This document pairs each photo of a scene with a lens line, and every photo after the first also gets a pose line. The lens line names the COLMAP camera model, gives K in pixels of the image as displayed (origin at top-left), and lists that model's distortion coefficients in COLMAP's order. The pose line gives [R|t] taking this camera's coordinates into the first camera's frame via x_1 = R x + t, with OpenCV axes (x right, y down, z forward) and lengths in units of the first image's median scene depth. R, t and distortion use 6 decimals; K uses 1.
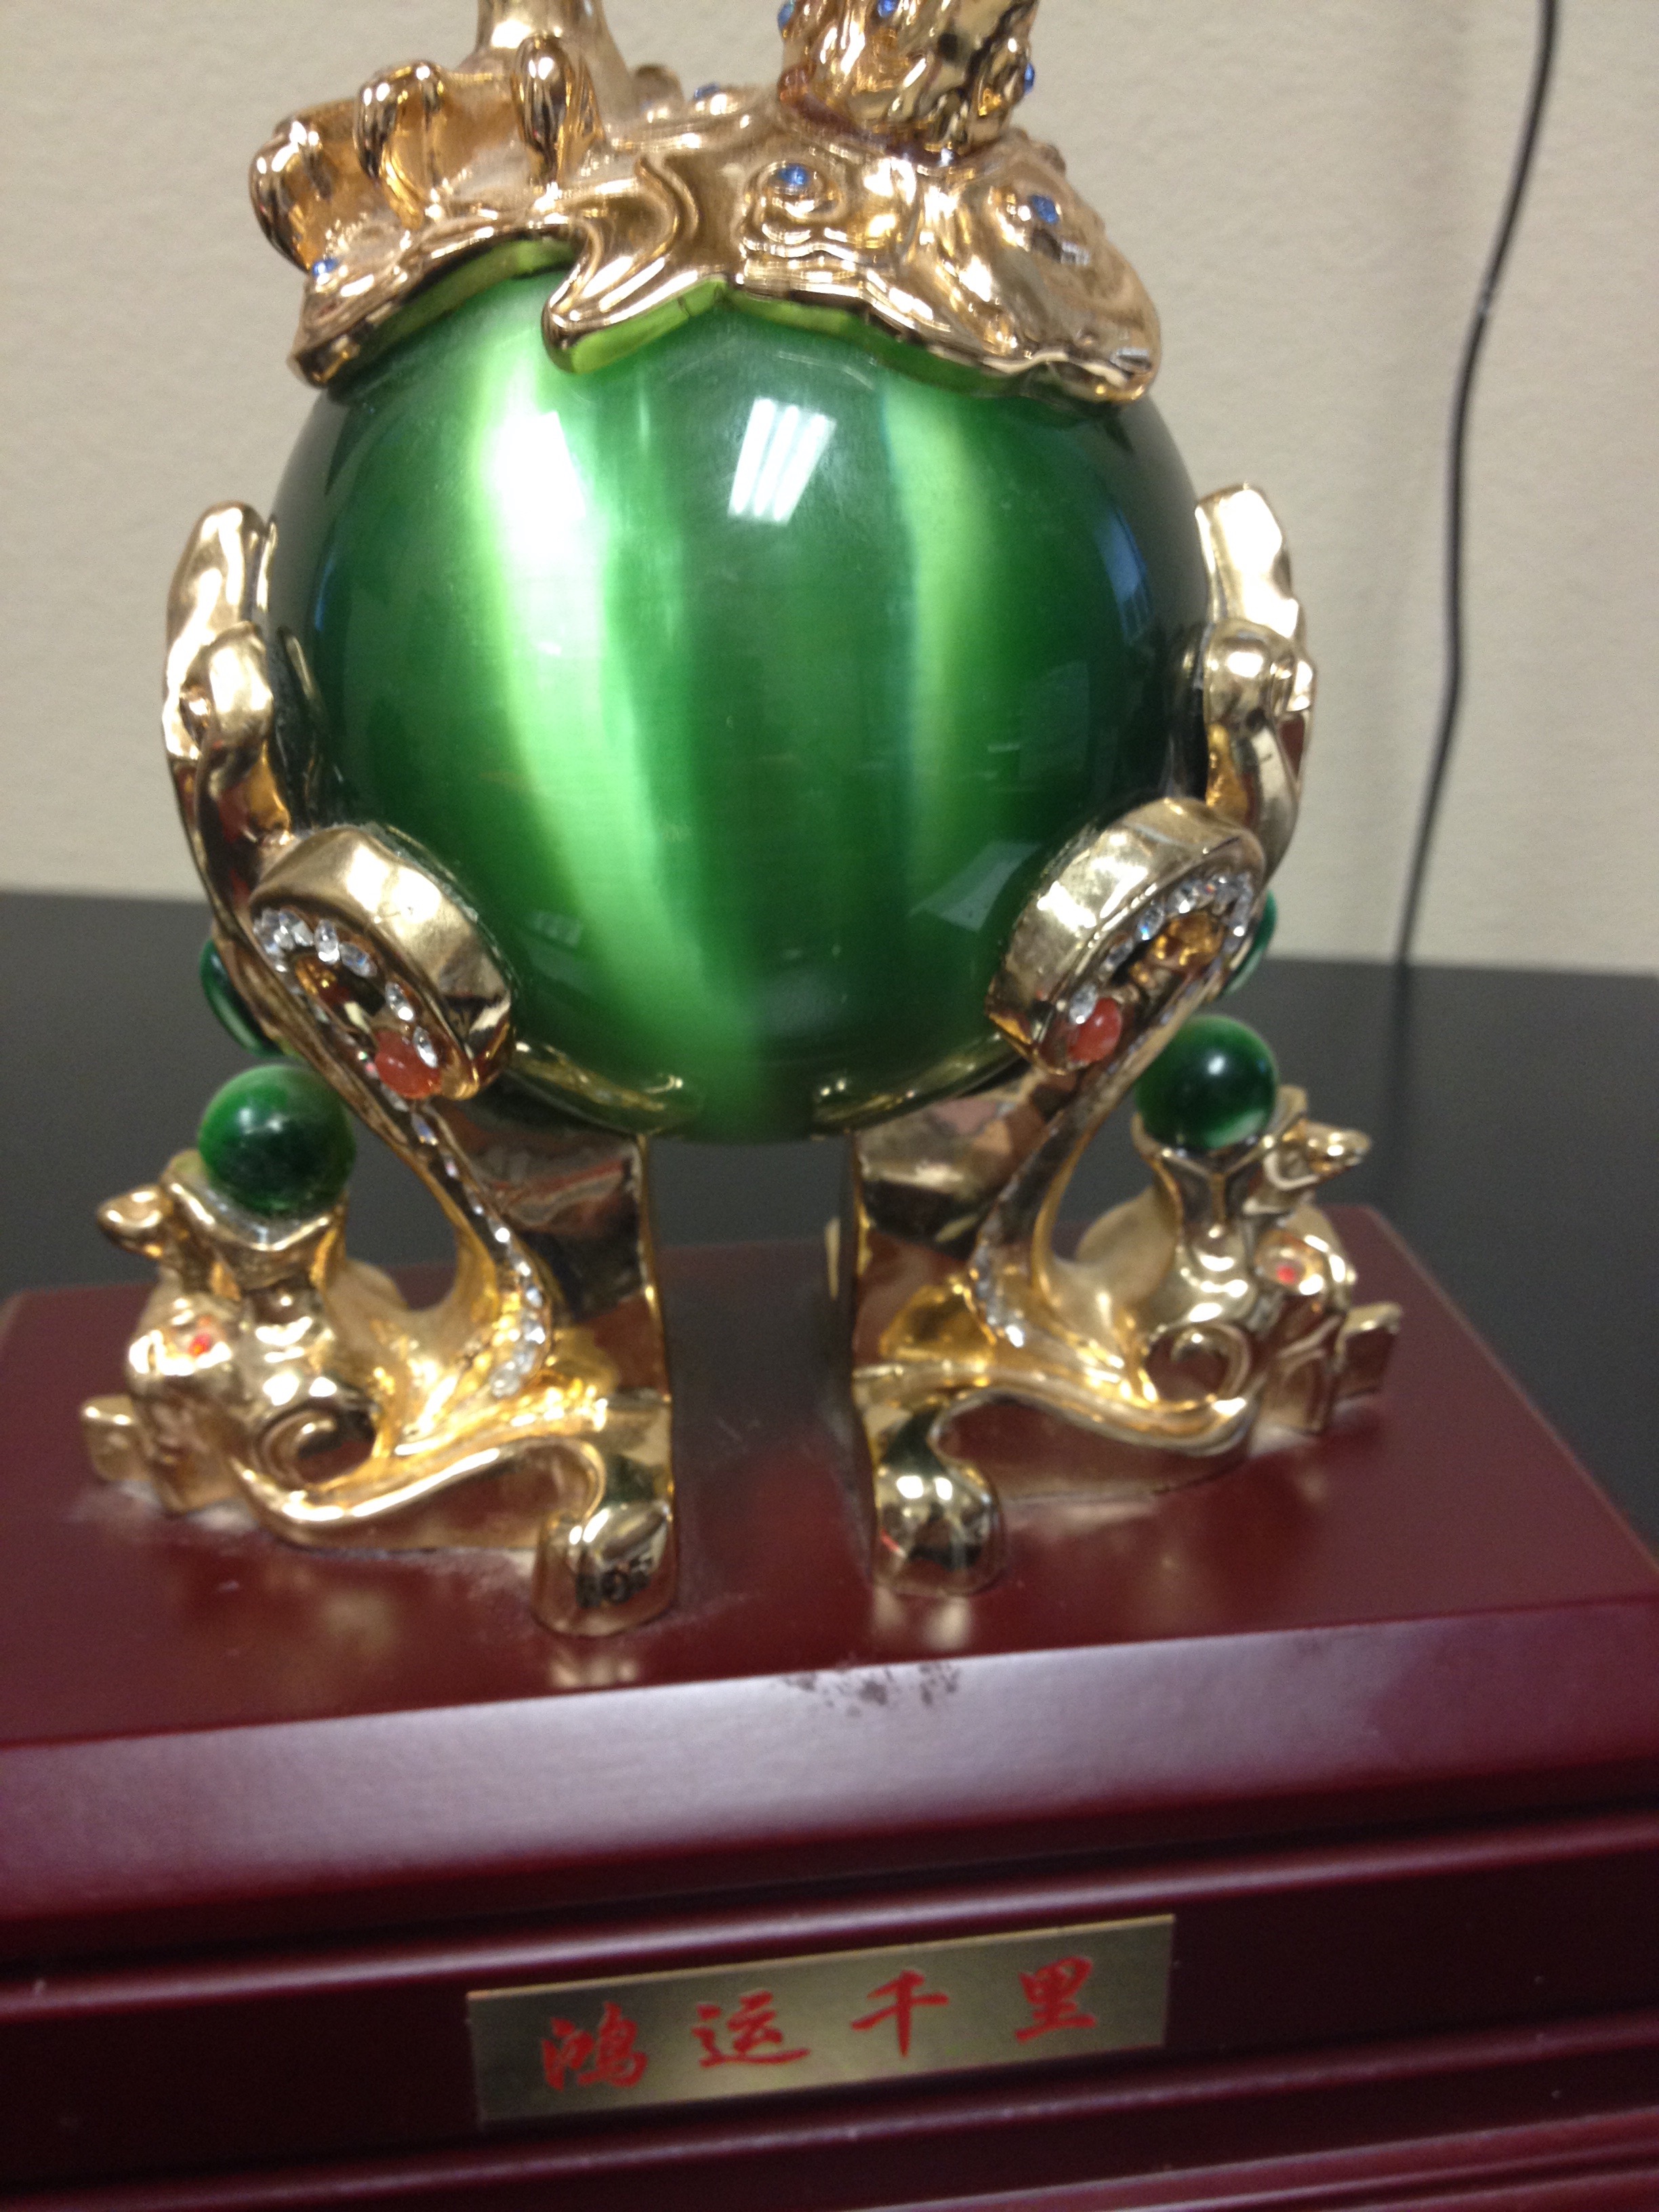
lens RADIAL K [[2273.0, 0, 829.5], [0, 2273.0, 1106.0], [0, 0, 1]] dist [0.001359, -0.021788]
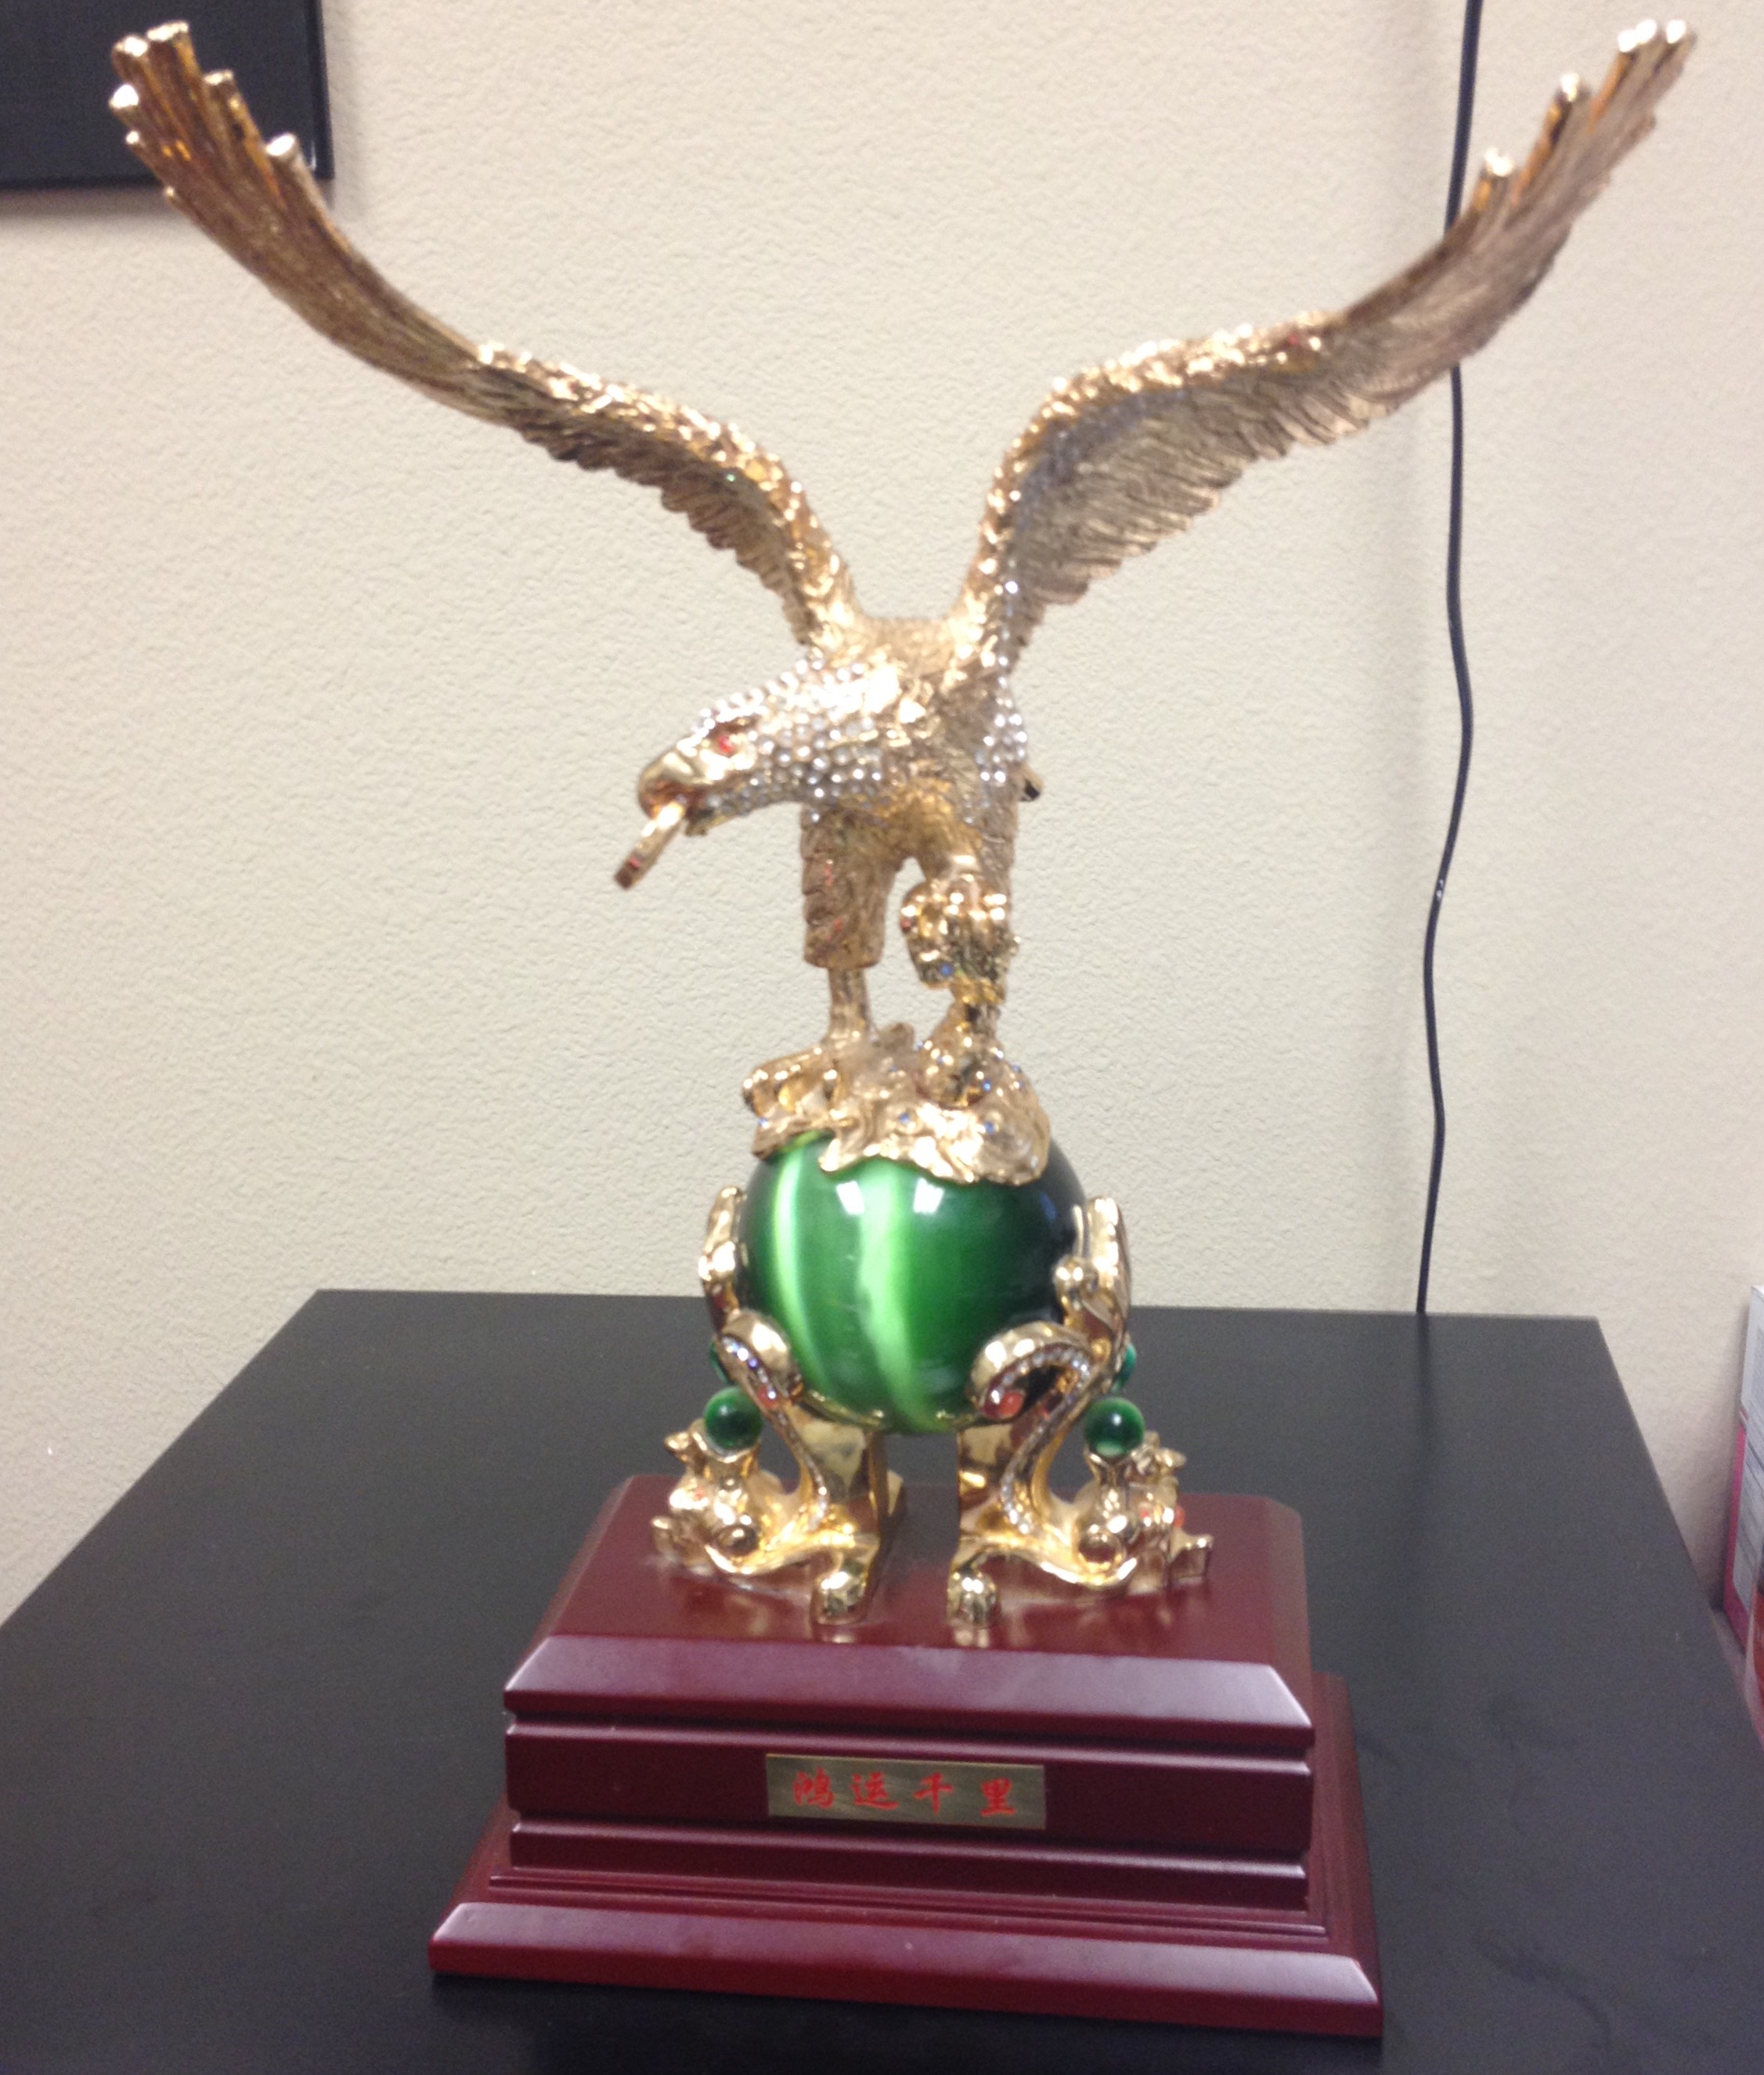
lens RADIAL K [[2683.4, 0, 882.0], [0, 2683.4, 1037.5], [0, 0, 1]] dist [0.172891, -0.529502]
pose [[0.964857, 0.049974, -0.257979, 0.672607], [-0.082921, 0.989491, -0.118452, -0.063179], [0.249349, 0.135681, 0.958862, -1.905604]]
